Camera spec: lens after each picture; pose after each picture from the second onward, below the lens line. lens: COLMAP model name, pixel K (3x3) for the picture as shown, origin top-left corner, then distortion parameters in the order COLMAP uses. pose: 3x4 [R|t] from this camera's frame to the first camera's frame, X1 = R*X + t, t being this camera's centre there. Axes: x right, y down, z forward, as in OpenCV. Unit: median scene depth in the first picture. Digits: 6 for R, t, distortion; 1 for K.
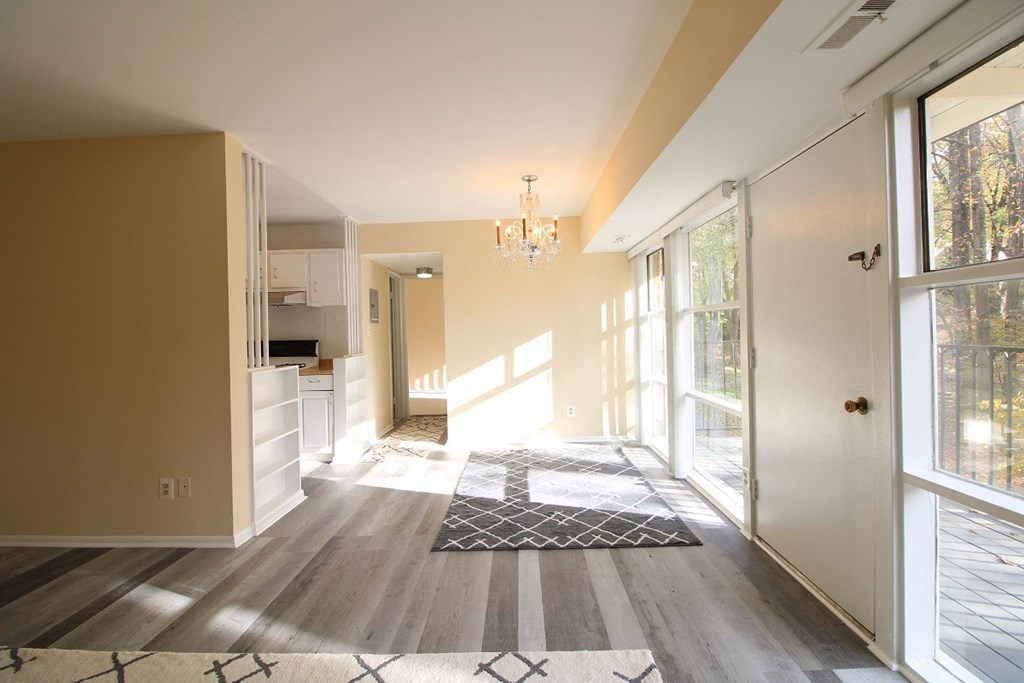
lens RADIAL K [[471.6, 0, 510.8], [0, 471.6, 332.0], [0, 0, 1]] dist [-0.010912, -0.003641]
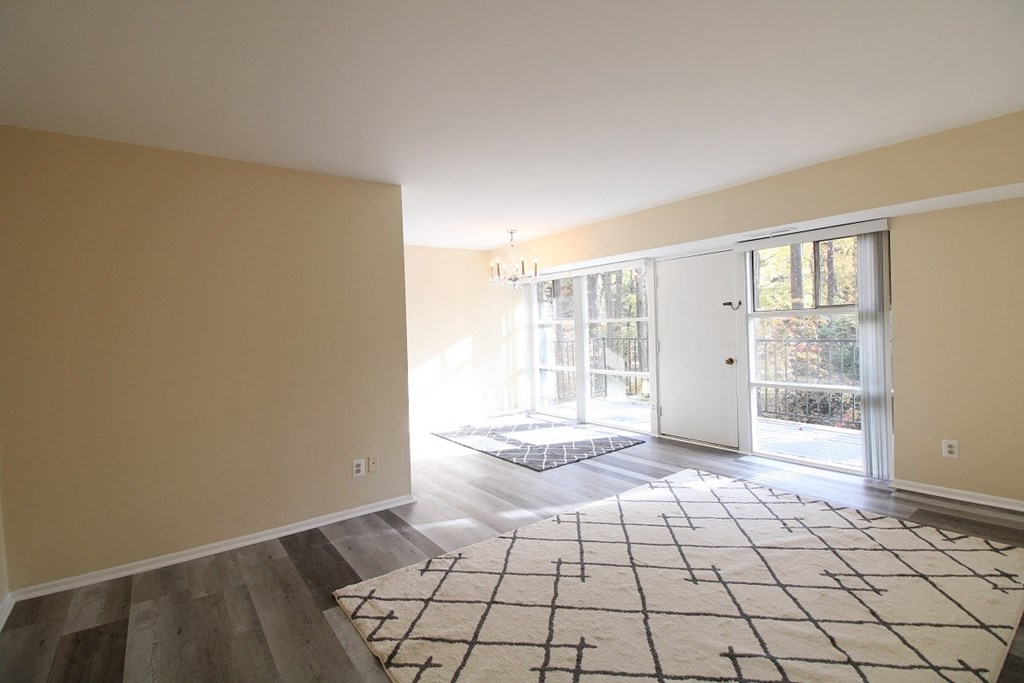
lens RADIAL K [[471.6, 0, 510.1], [0, 471.6, 333.0], [0, 0, 1]] dist [-0.010912, -0.003641]
pose [[0.794291, -0.009281, 0.607466, -1.224674], [0.015515, 0.999867, -0.005010, -0.003090], [-0.607339, 0.013404, 0.794329, -0.227205]]
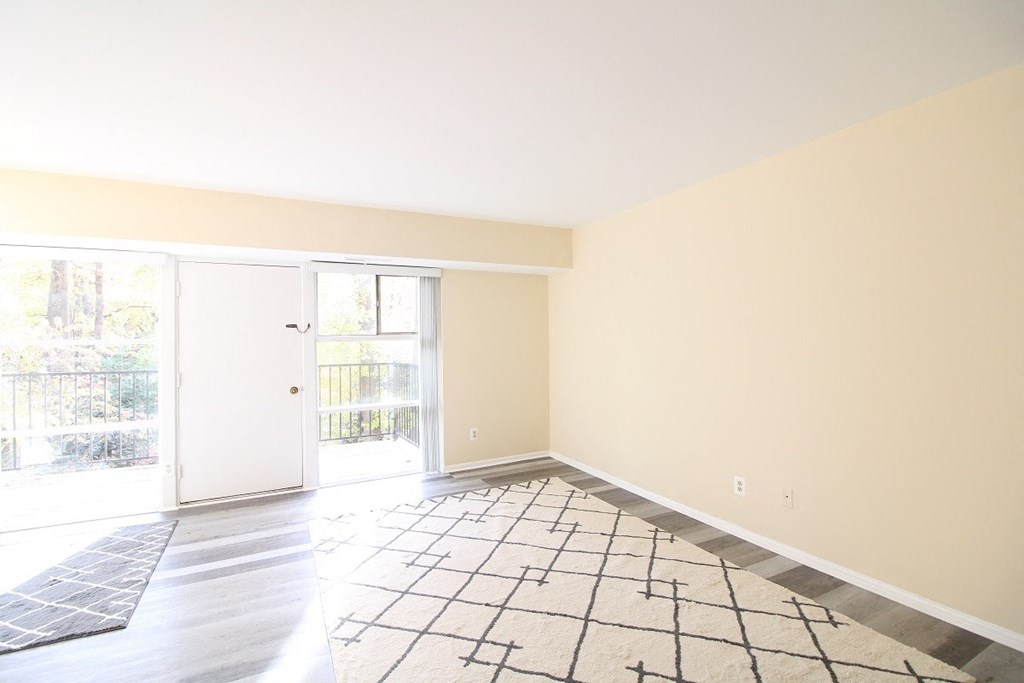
lens RADIAL K [[471.6, 0, 518.6], [0, 471.6, 338.2], [0, 0, 1]] dist [-0.010912, -0.003641]
pose [[-0.477805, 0.034952, 0.877770, -1.246094], [0.031487, 0.999248, -0.022650, -0.008669], [-0.877901, 0.016816, -0.478546, 0.768808]]
